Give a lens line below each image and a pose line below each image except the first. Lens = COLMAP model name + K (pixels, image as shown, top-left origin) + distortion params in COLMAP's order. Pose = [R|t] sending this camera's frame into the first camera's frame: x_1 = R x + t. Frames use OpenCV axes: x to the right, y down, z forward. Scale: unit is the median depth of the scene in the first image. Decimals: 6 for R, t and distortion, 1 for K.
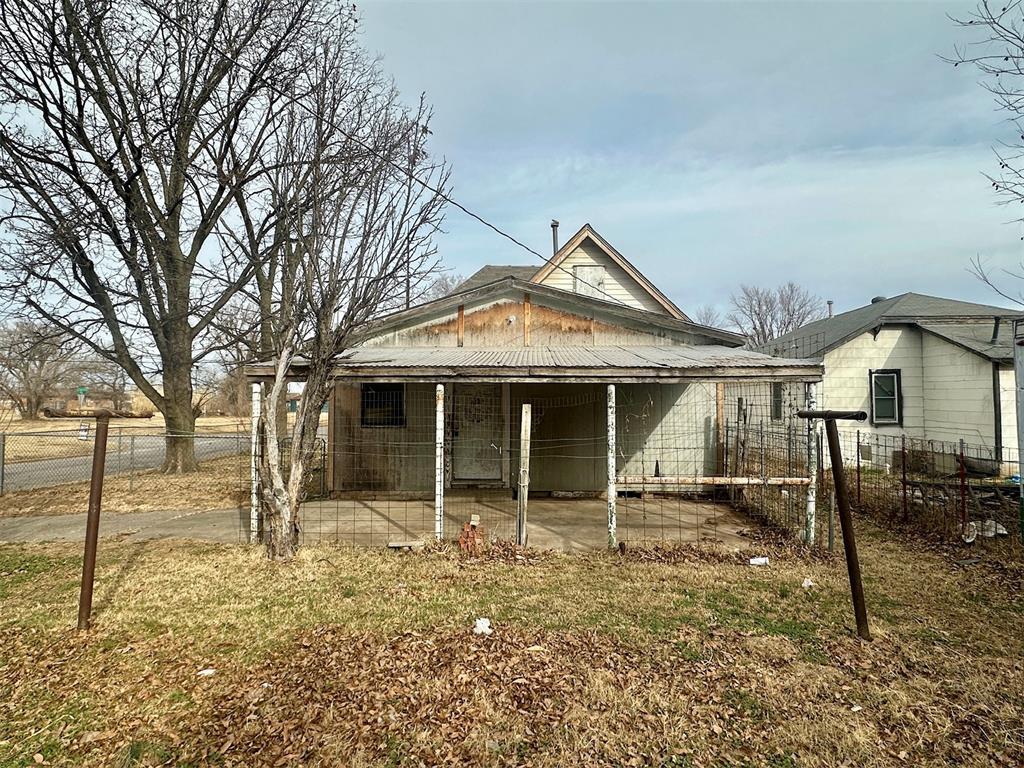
lens RADIAL K [[566.4, 0, 511.4], [0, 566.4, 381.5], [0, 0, 1]] dist [0.001020, 0.000094]
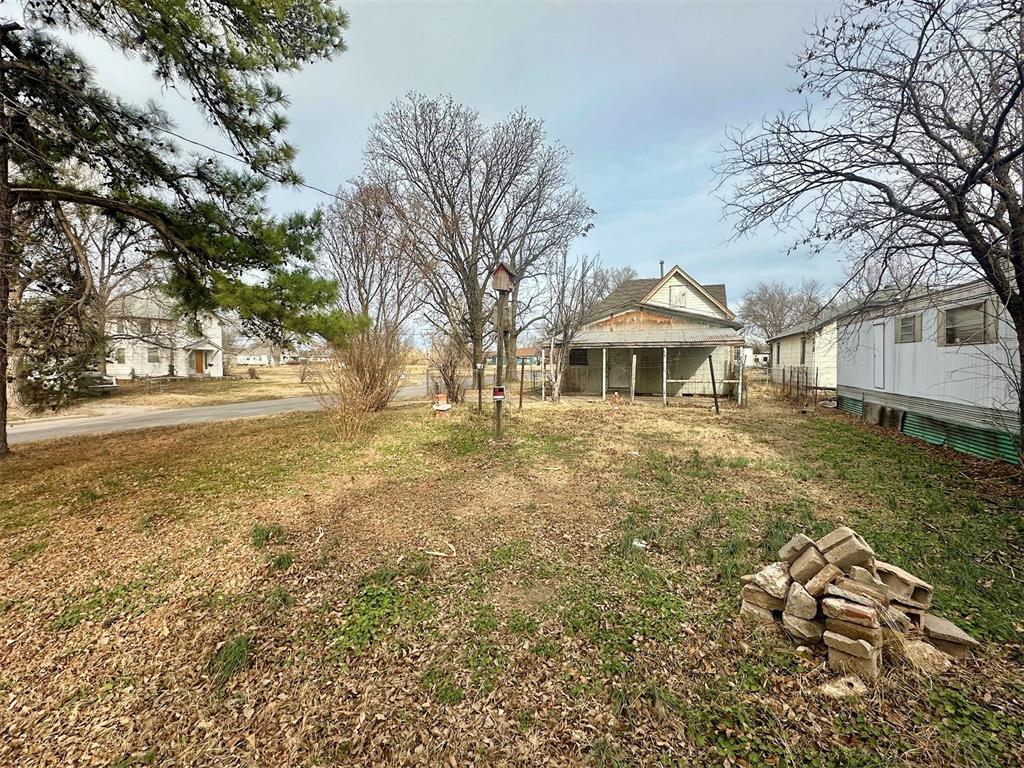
lens RADIAL K [[446.2, 0, 508.5], [0, 446.2, 382.8], [0, 0, 1]] dist [0.000936, 0.000006]
pose [[0.949362, 0.006879, -0.314108, 0.088022], [0.022630, 0.995667, 0.090200, -0.026592], [0.313367, -0.092741, 0.945093, -0.912312]]
